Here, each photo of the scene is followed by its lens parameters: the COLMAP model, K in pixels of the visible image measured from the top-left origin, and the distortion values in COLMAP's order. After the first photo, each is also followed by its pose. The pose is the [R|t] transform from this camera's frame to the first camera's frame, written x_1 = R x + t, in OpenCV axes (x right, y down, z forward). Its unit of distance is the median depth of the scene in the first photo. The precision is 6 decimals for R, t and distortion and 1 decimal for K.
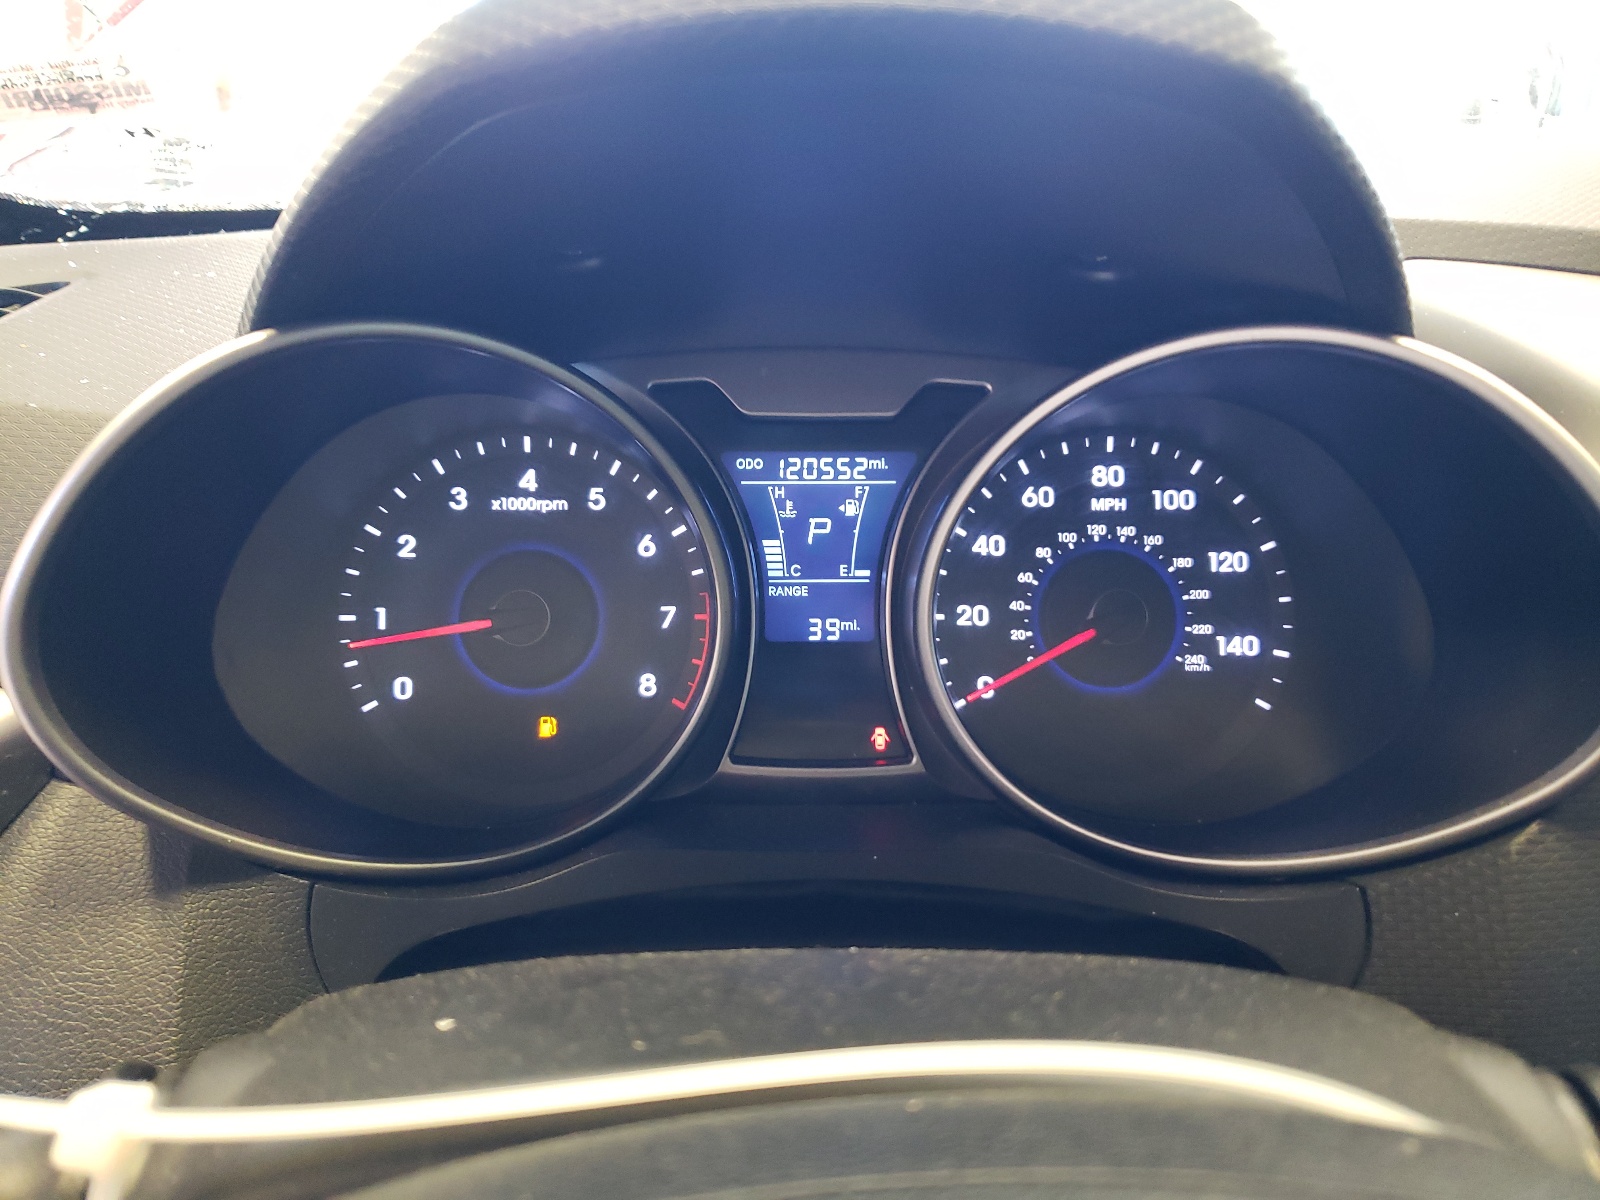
lens RADIAL K [[1217.9, 0, 800.4], [0, 1217.9, 600.1], [0, 0, 1]] dist [-0.004666, -0.000838]
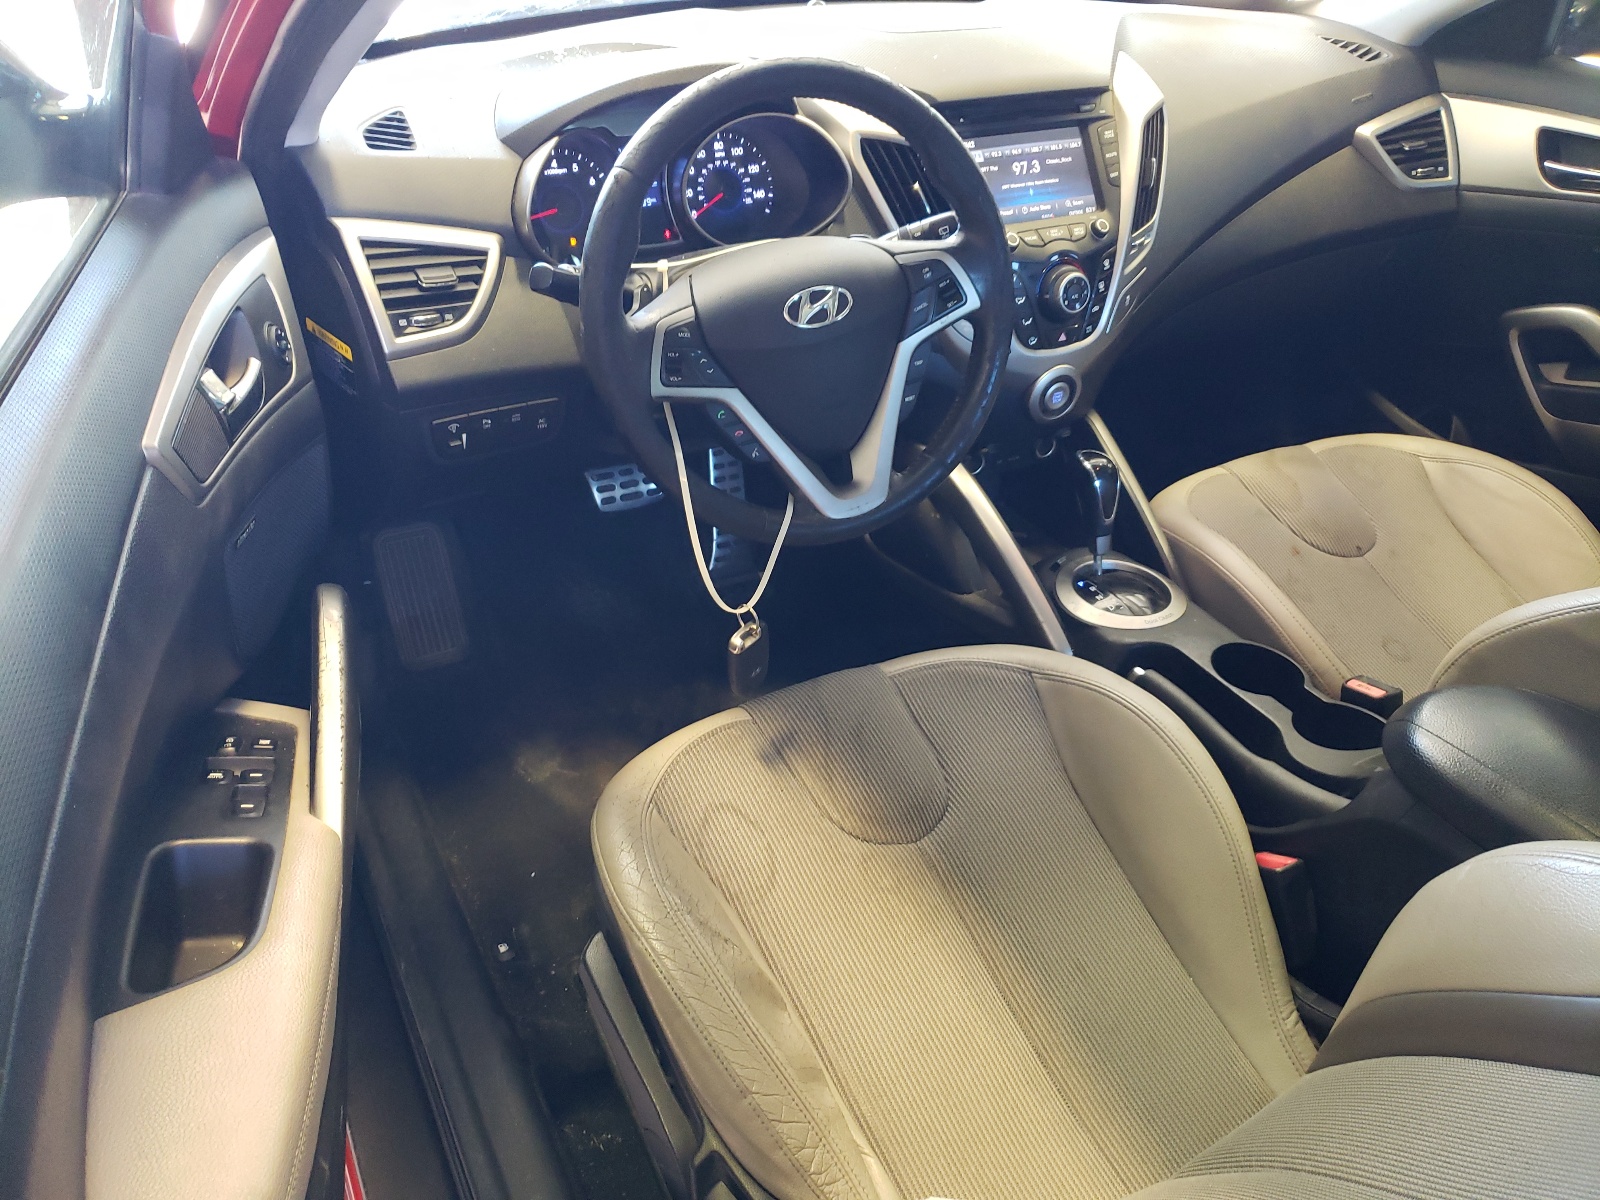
lens RADIAL K [[1217.9, 0, 799.9], [0, 1217.9, 599.7], [0, 0, 1]] dist [-0.004666, -0.000838]
pose [[0.885368, -0.239134, 0.398672, -1.196527], [0.103934, 0.937669, 0.331625, -0.017057], [-0.453125, -0.252174, 0.855036, -2.309270]]
